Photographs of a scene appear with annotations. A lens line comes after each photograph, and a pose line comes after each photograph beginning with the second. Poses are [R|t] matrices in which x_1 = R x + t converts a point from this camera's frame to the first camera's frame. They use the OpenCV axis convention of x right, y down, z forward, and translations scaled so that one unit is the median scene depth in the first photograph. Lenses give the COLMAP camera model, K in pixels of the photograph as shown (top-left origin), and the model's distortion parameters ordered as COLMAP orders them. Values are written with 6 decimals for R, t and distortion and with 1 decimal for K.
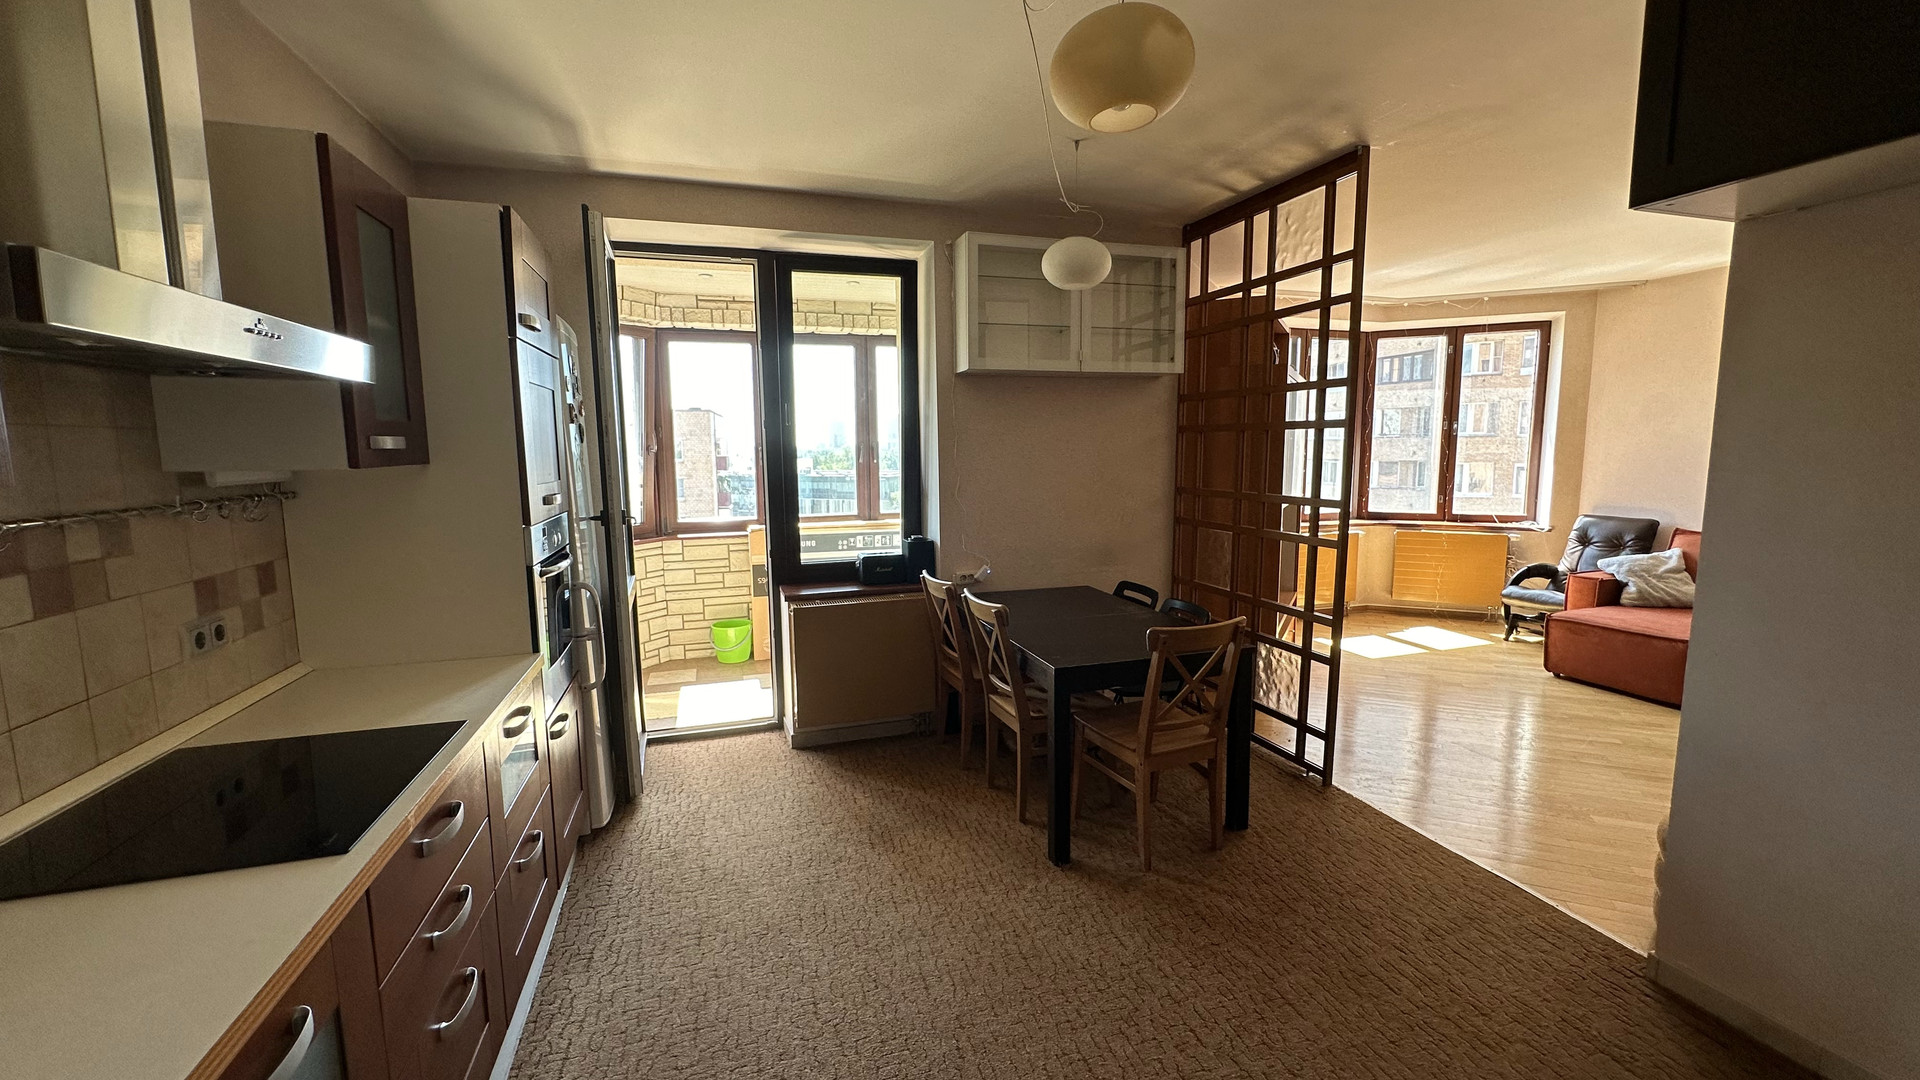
lens RADIAL K [[769.8, 0, 963.9], [0, 769.8, 539.6], [0, 0, 1]] dist [0.001374, -0.000039]
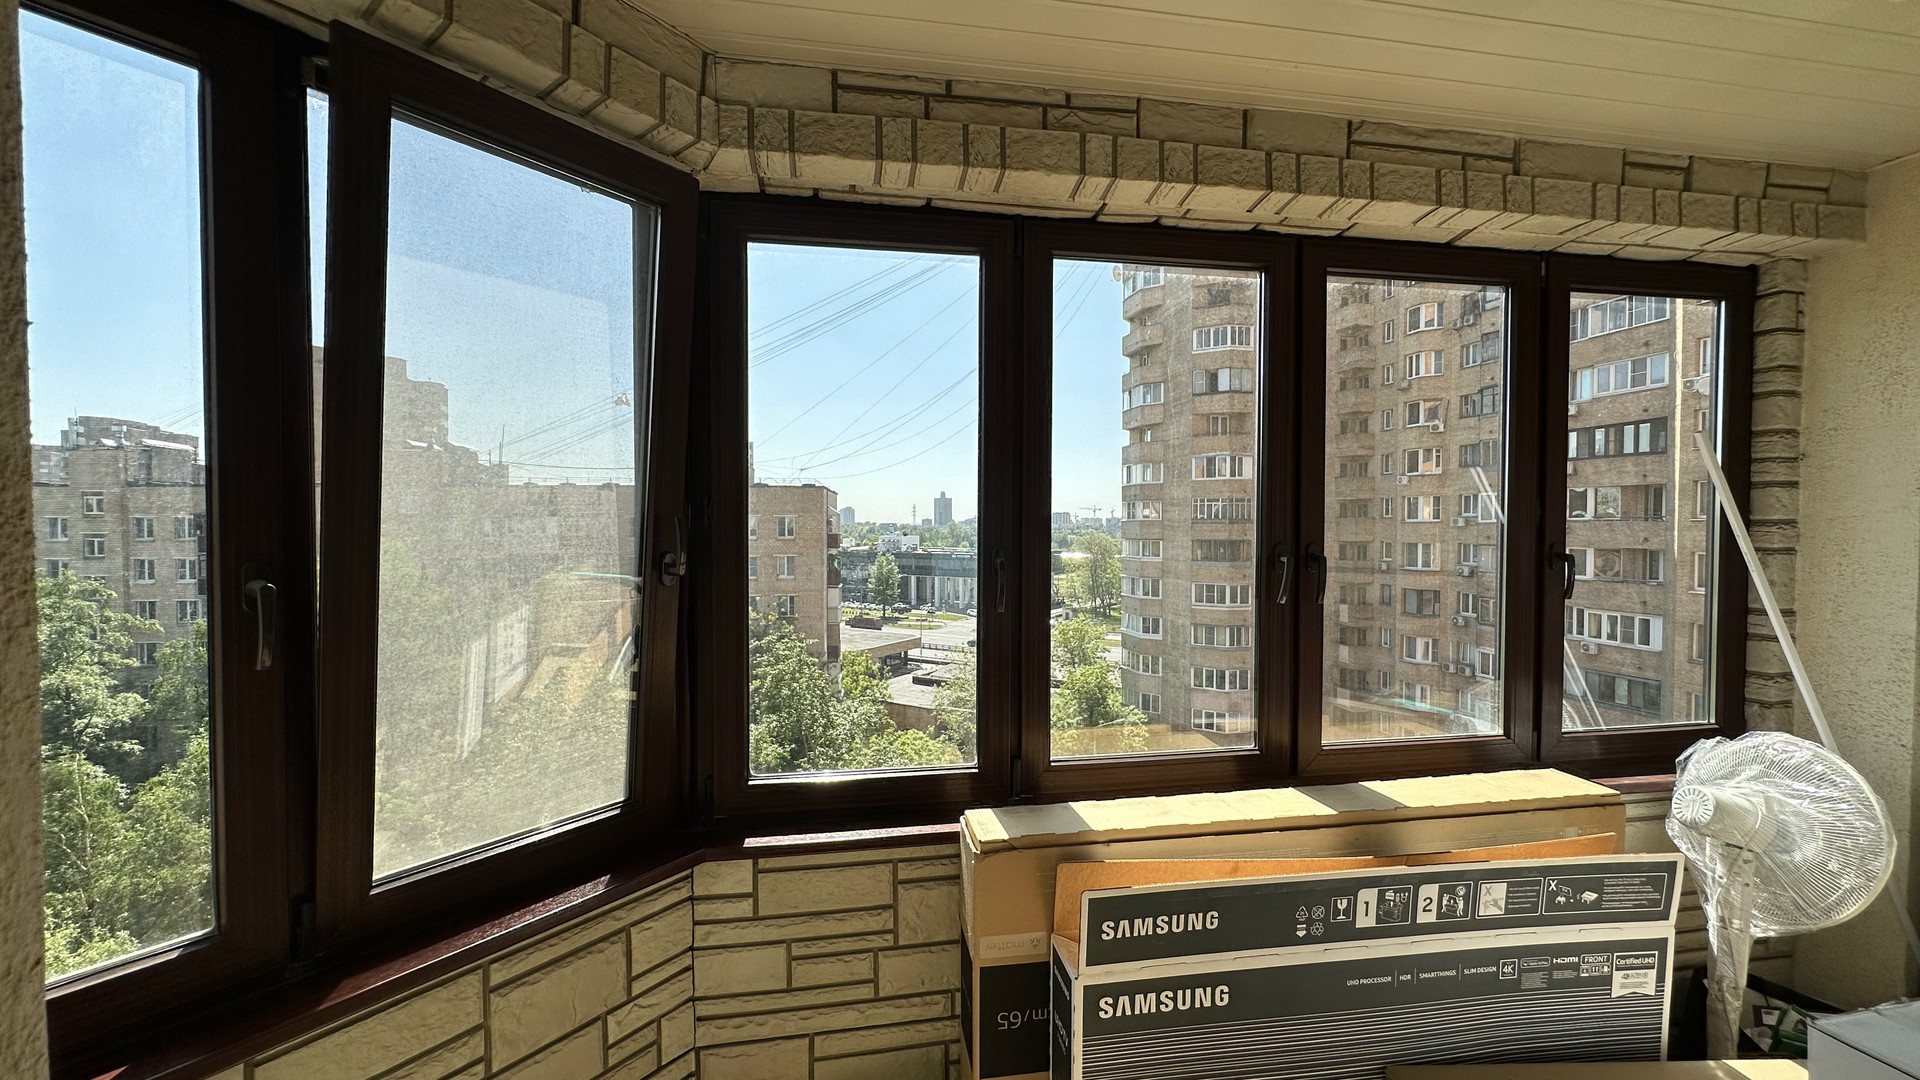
lens RADIAL K [[769.8, 0, 963.9], [0, 769.8, 539.6], [0, 0, 1]] dist [0.001374, -0.000039]
pose [[0.991172, 0.011688, -0.132069, -0.239537], [-0.024917, 0.994779, -0.098962, -0.096336], [0.130223, 0.101379, 0.986288, 0.683095]]
